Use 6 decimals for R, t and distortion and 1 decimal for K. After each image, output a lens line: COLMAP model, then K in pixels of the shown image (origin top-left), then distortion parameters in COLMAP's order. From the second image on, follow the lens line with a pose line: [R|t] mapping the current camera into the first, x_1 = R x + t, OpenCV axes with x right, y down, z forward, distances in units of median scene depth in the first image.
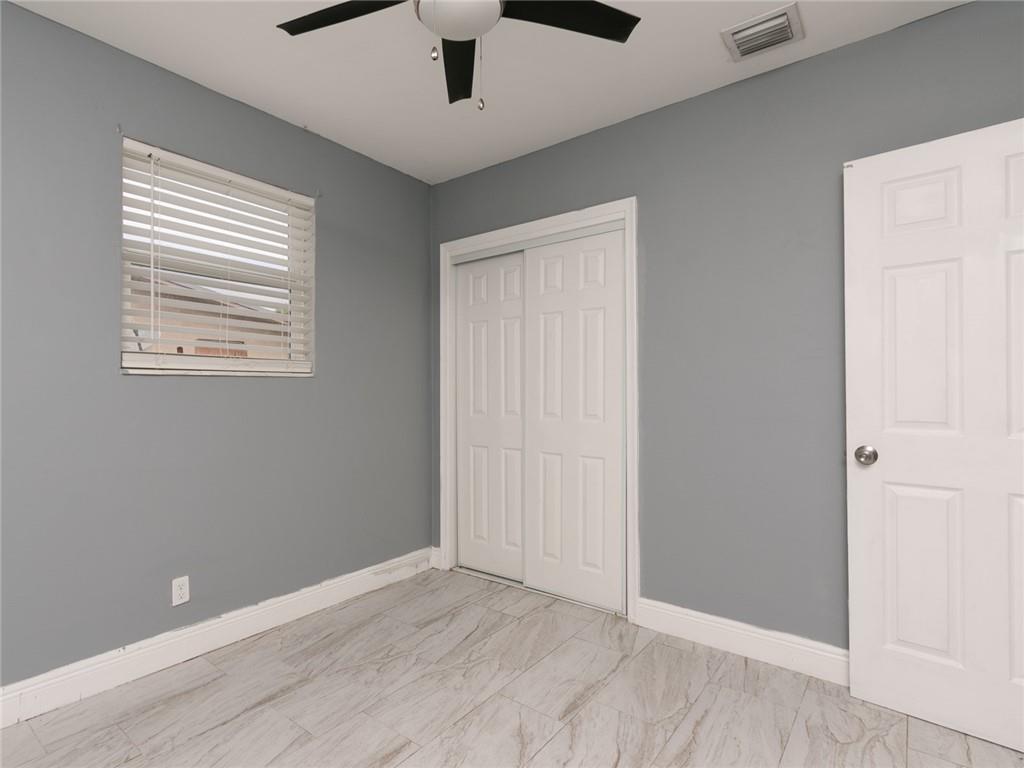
lens RADIAL K [[503.6, 0, 520.0], [0, 503.6, 383.2], [0, 0, 1]] dist [0.001302, -0.000249]
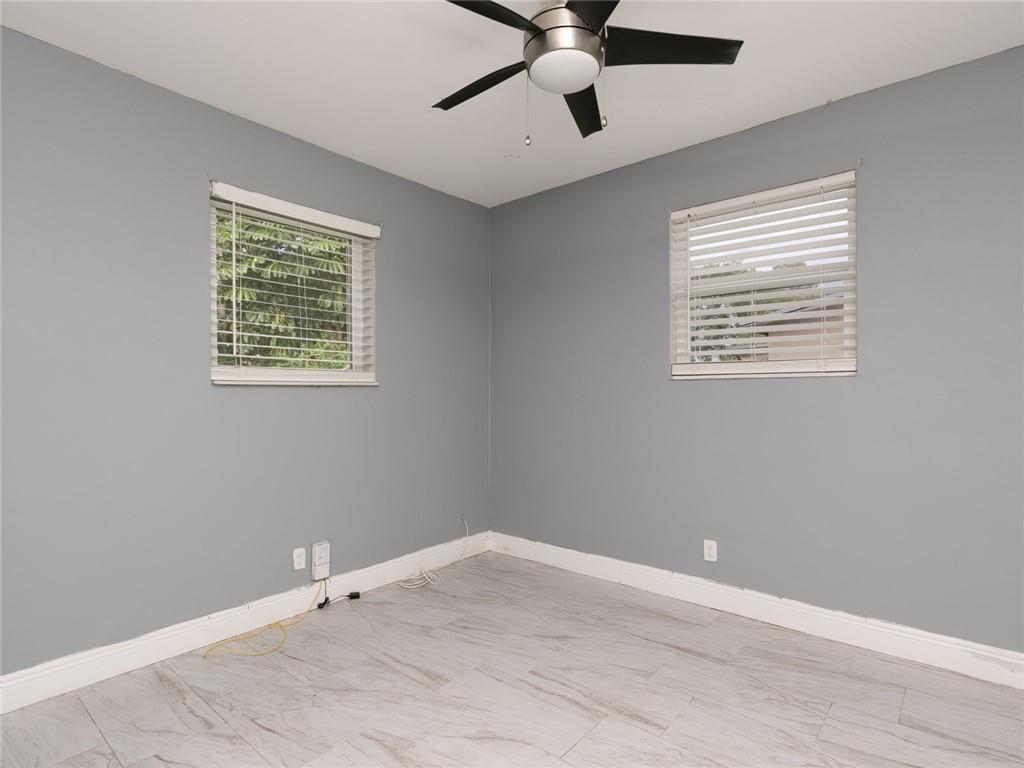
lens RADIAL K [[545.1, 0, 512.0], [0, 545.1, 384.0], [0, 0, 1]] dist [0.000330, -0.000323]
pose [[-0.043868, -0.016014, -0.998909, 0.675427], [0.013453, 0.999771, -0.016619, 0.012216], [0.998947, -0.014167, -0.043642, 0.544843]]
